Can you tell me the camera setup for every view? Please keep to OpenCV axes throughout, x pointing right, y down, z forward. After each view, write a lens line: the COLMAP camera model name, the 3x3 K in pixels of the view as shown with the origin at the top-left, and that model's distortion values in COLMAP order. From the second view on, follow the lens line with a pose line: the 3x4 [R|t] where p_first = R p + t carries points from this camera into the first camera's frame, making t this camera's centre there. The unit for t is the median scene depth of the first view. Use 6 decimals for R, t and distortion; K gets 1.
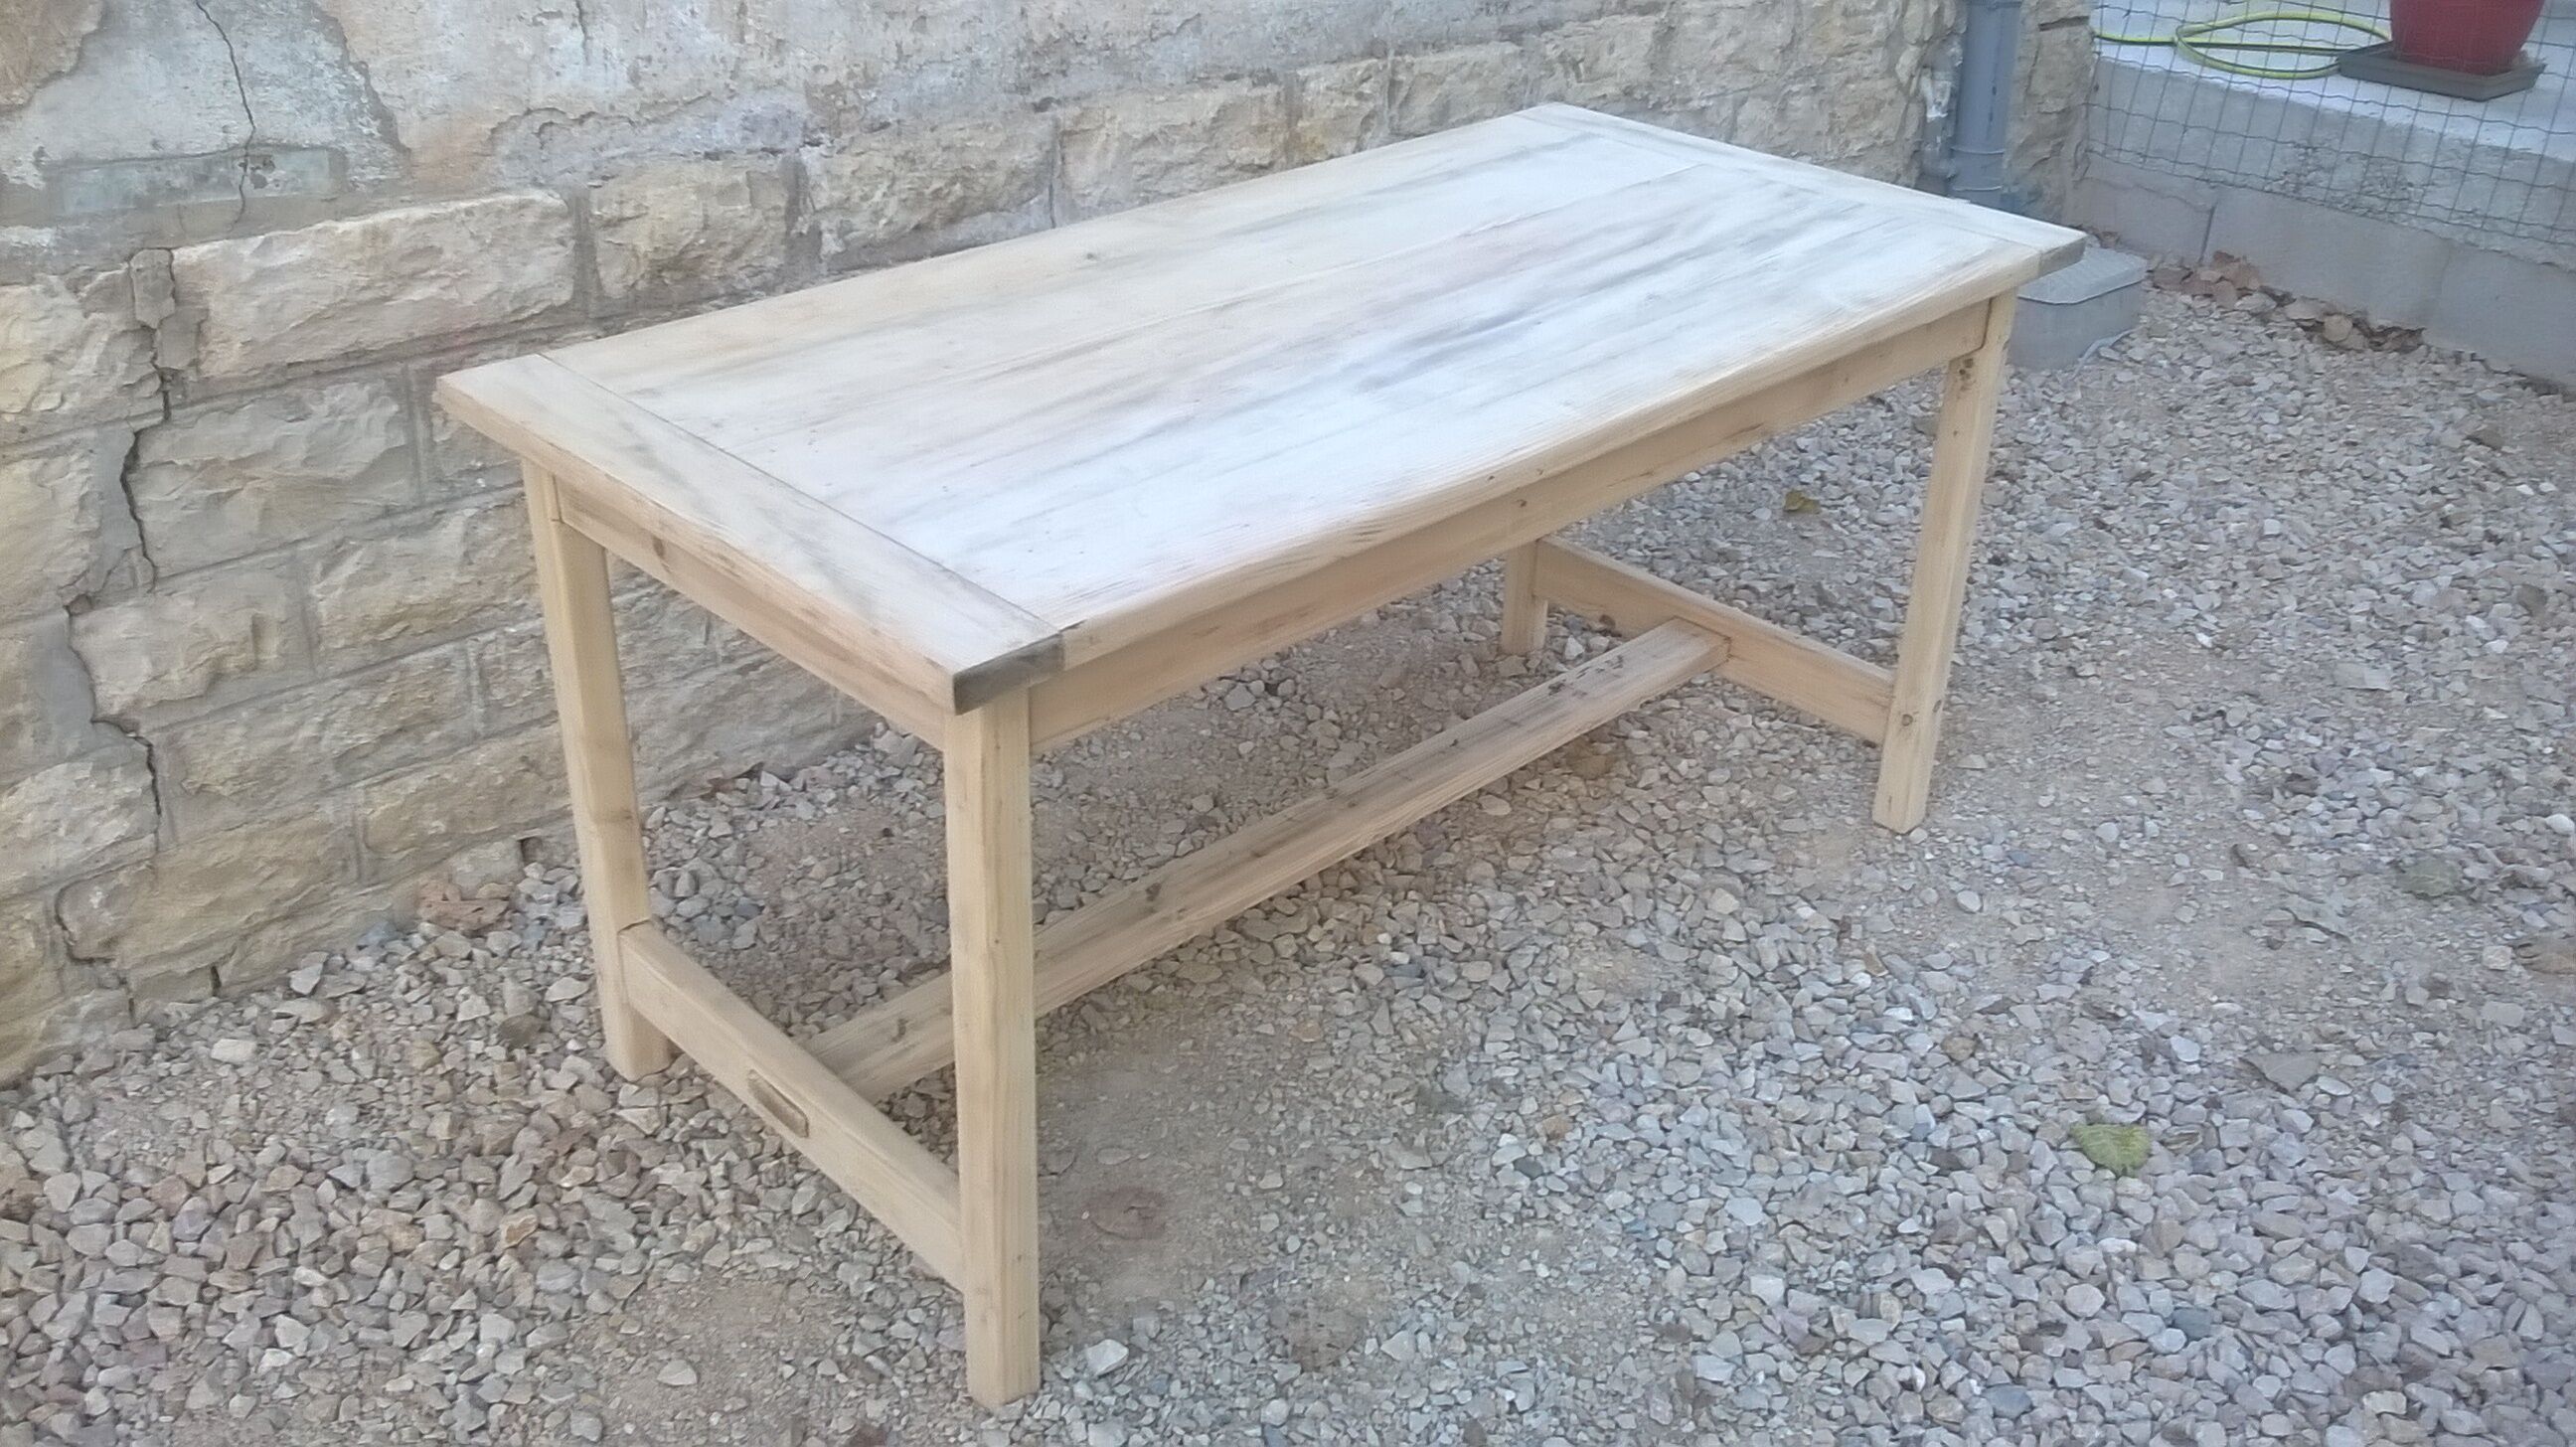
lens RADIAL K [[2258.3, 0, 1287.8], [0, 2258.3, 725.3], [0, 0, 1]] dist [0.040471, -0.174170]
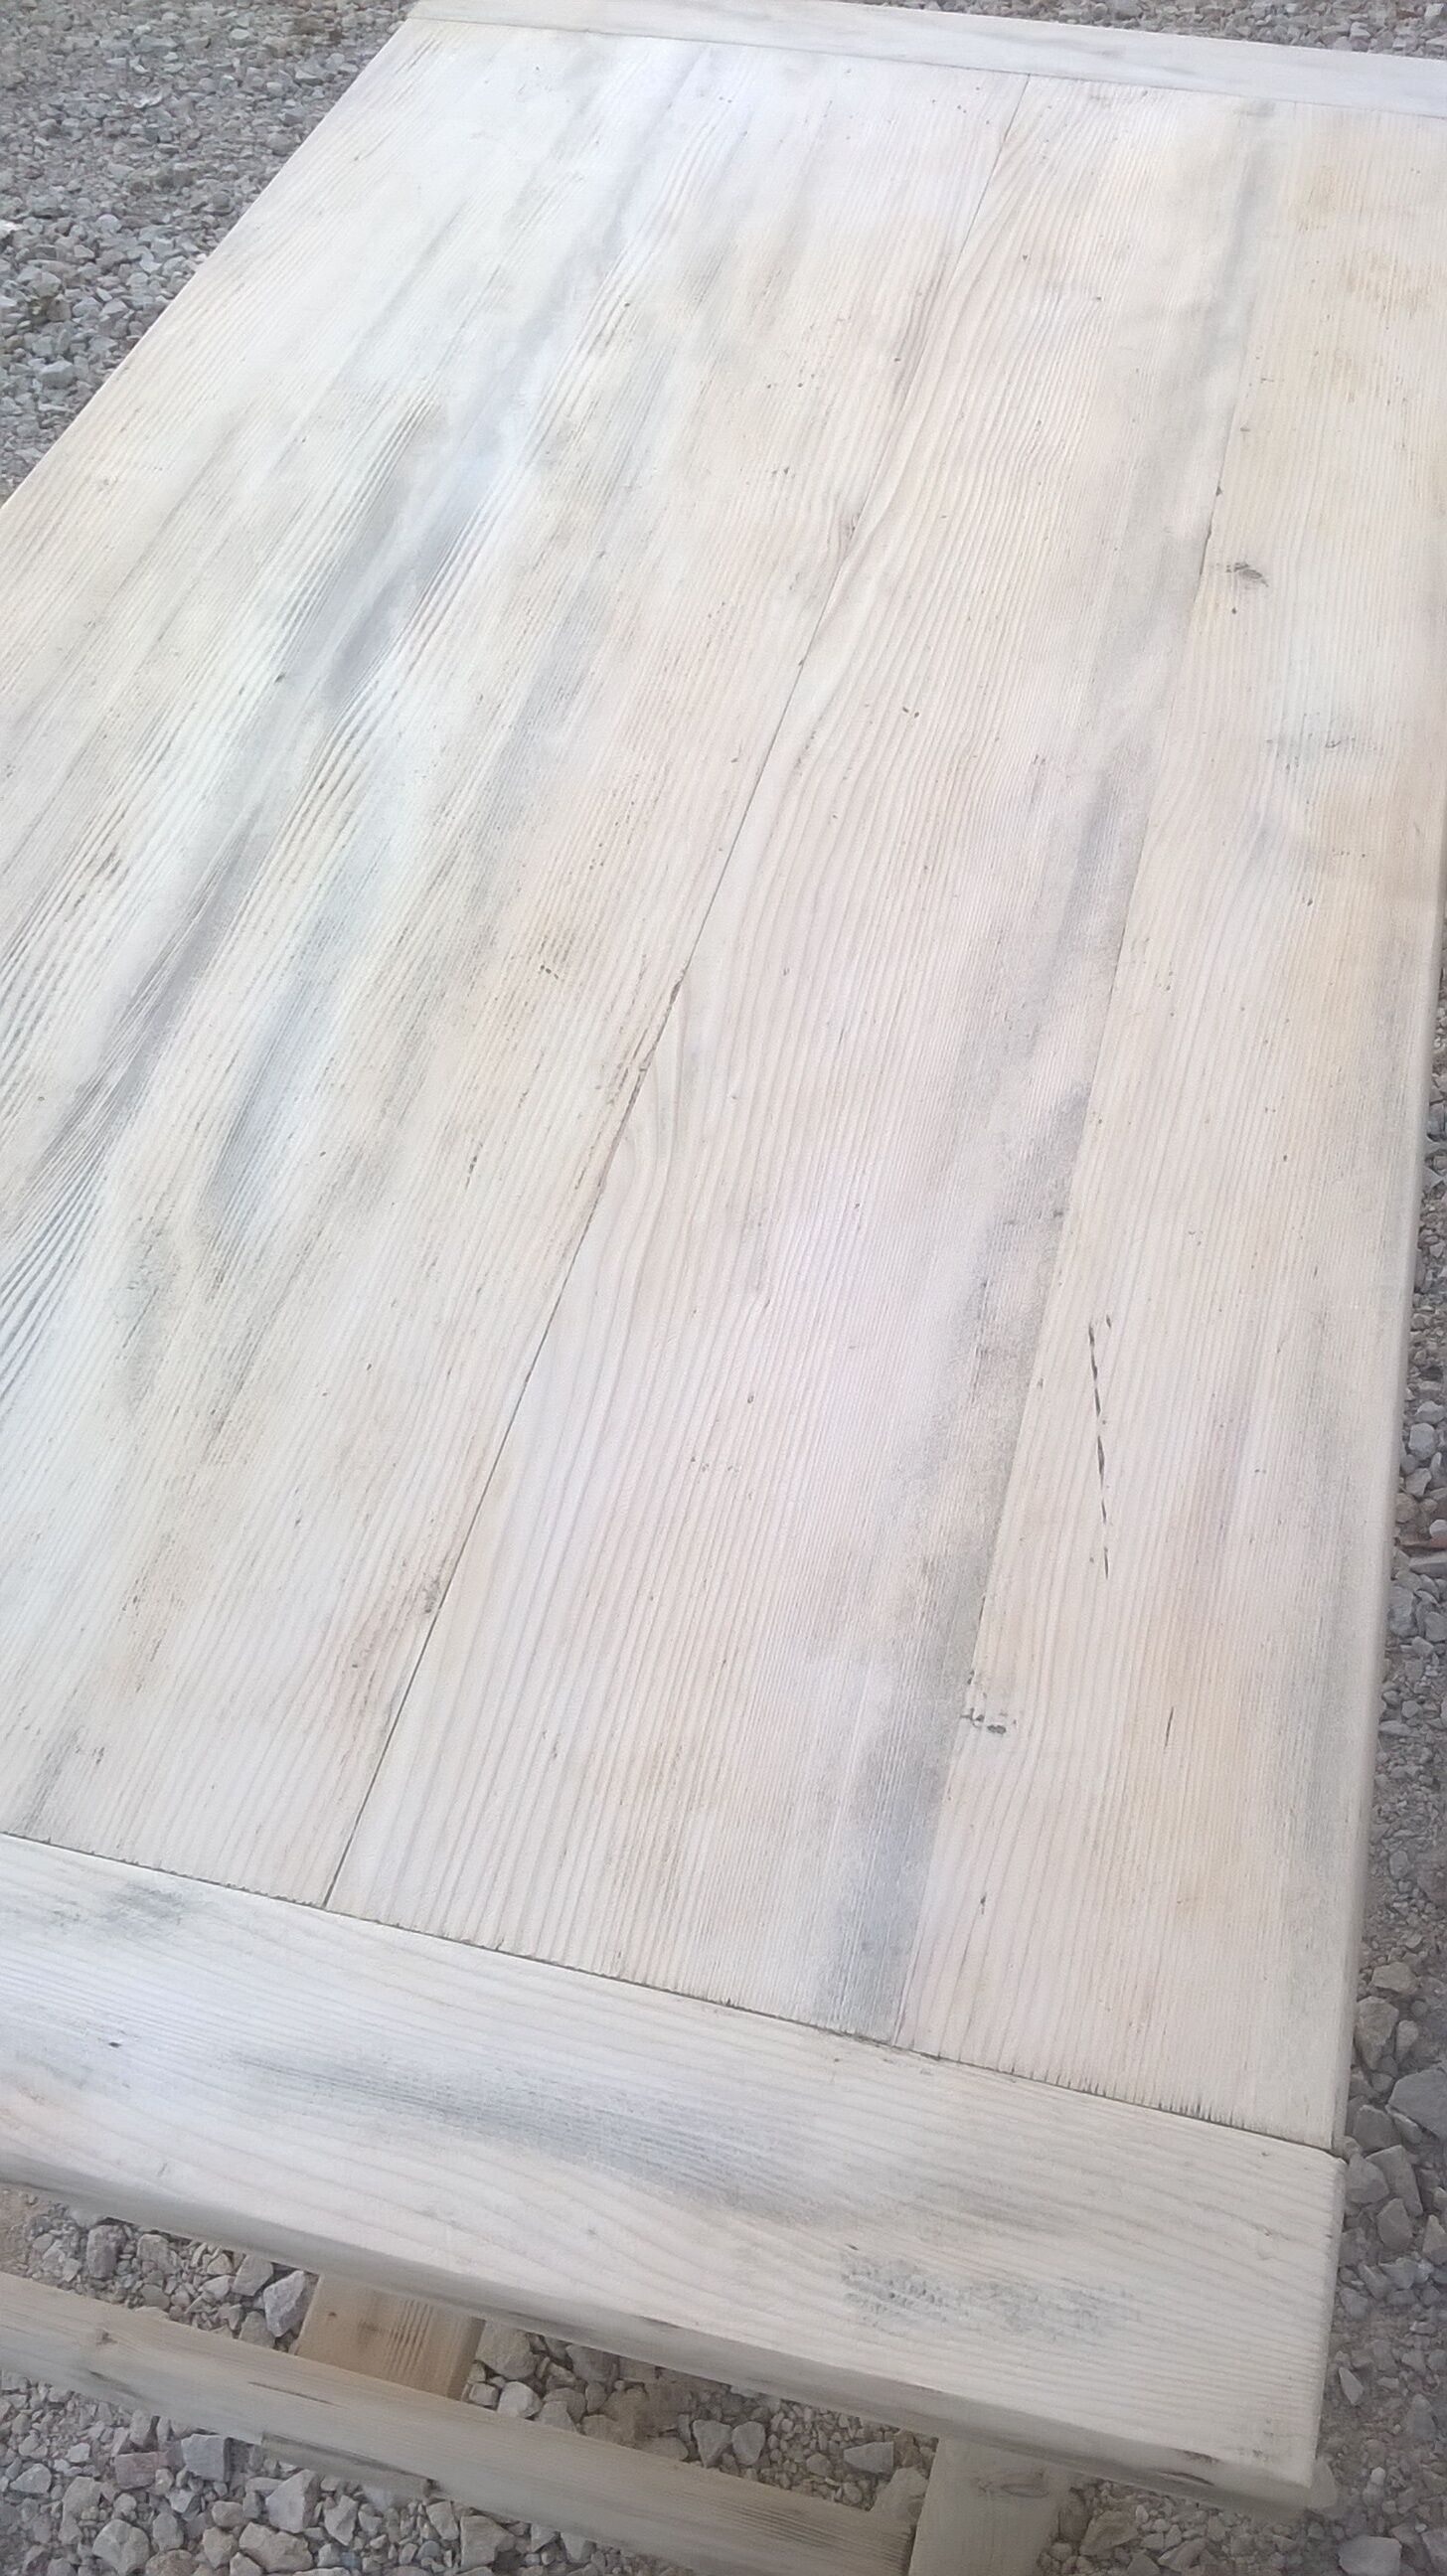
lens RADIAL K [[2258.3, 0, 734.4], [0, 2258.3, 1292.9], [0, 0, 1]] dist [0.040471, -0.174170]
pose [[-0.849279, 0.402142, -0.342064, 0.224792], [-0.260747, 0.243878, 0.934096, -0.570358], [0.459061, 0.882500, -0.102263, 1.088897]]
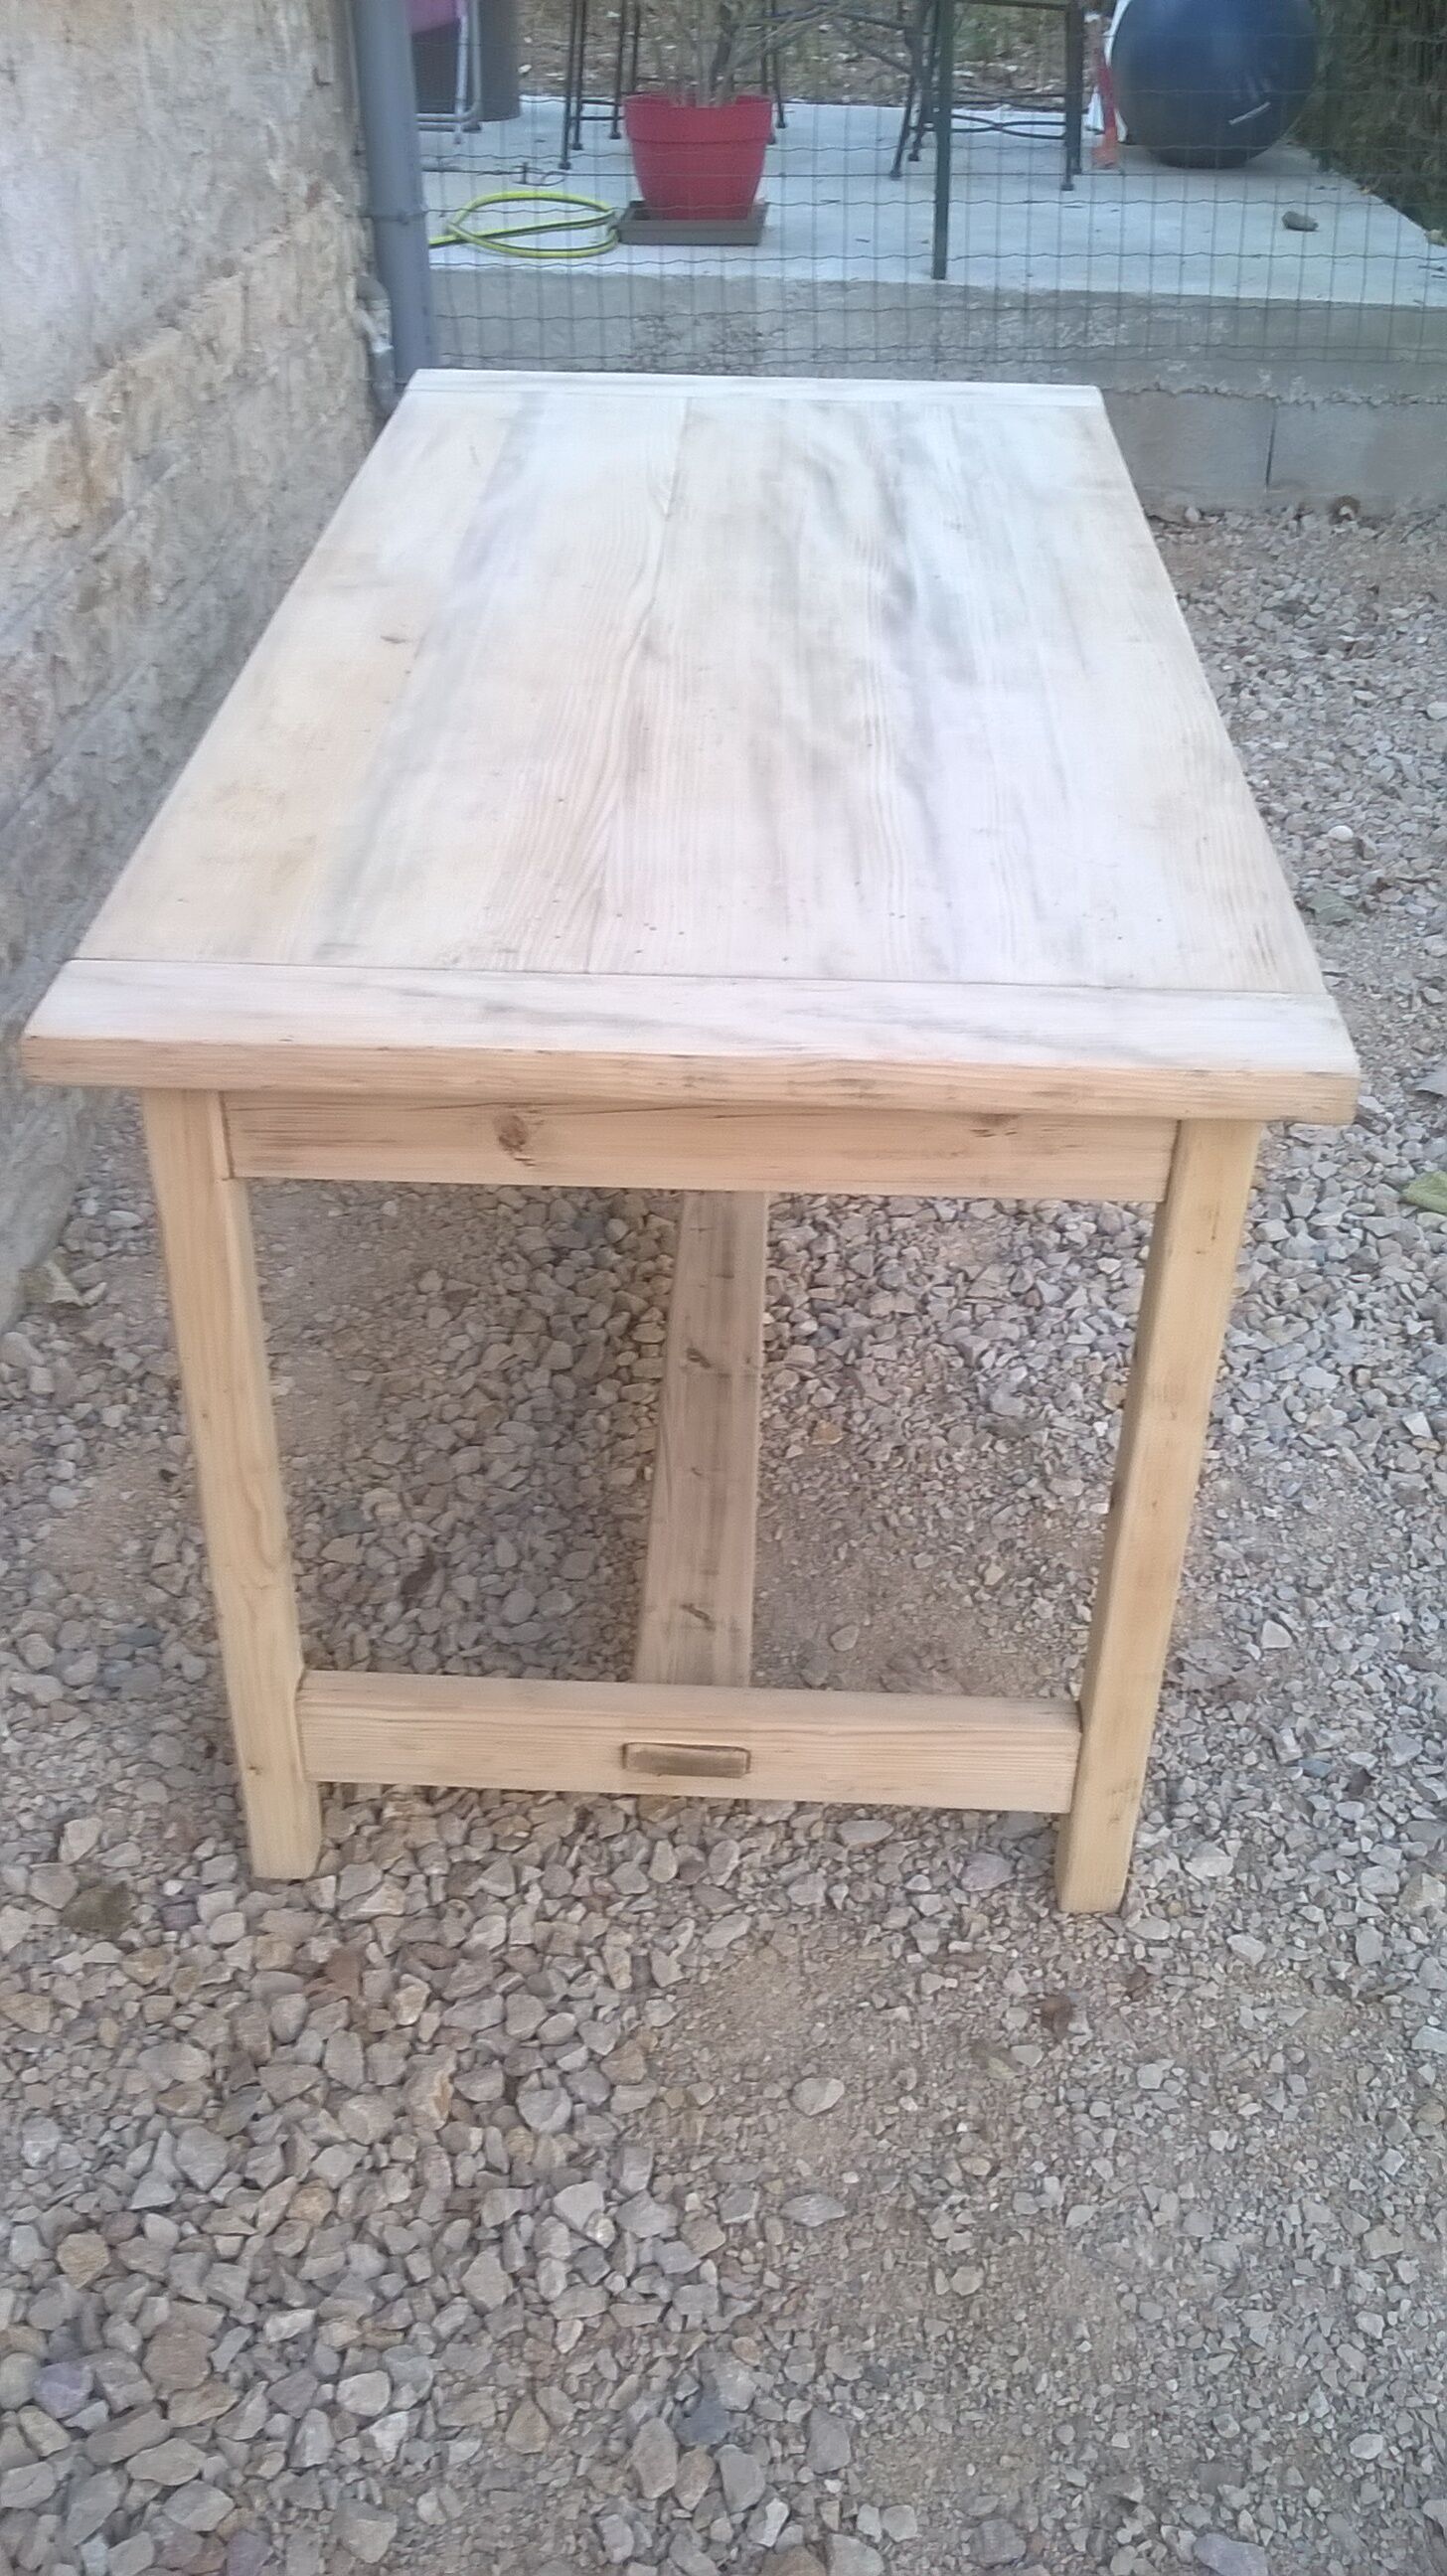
lens RADIAL K [[2258.3, 0, 721.7], [0, 2258.3, 1339.2], [0, 0, 1]] dist [0.040471, -0.174170]
pose [[0.718695, -0.417977, 0.555673, -0.513874], [0.339631, 0.908359, 0.243997, -0.136203], [-0.606736, 0.013365, 0.794791, 0.306139]]
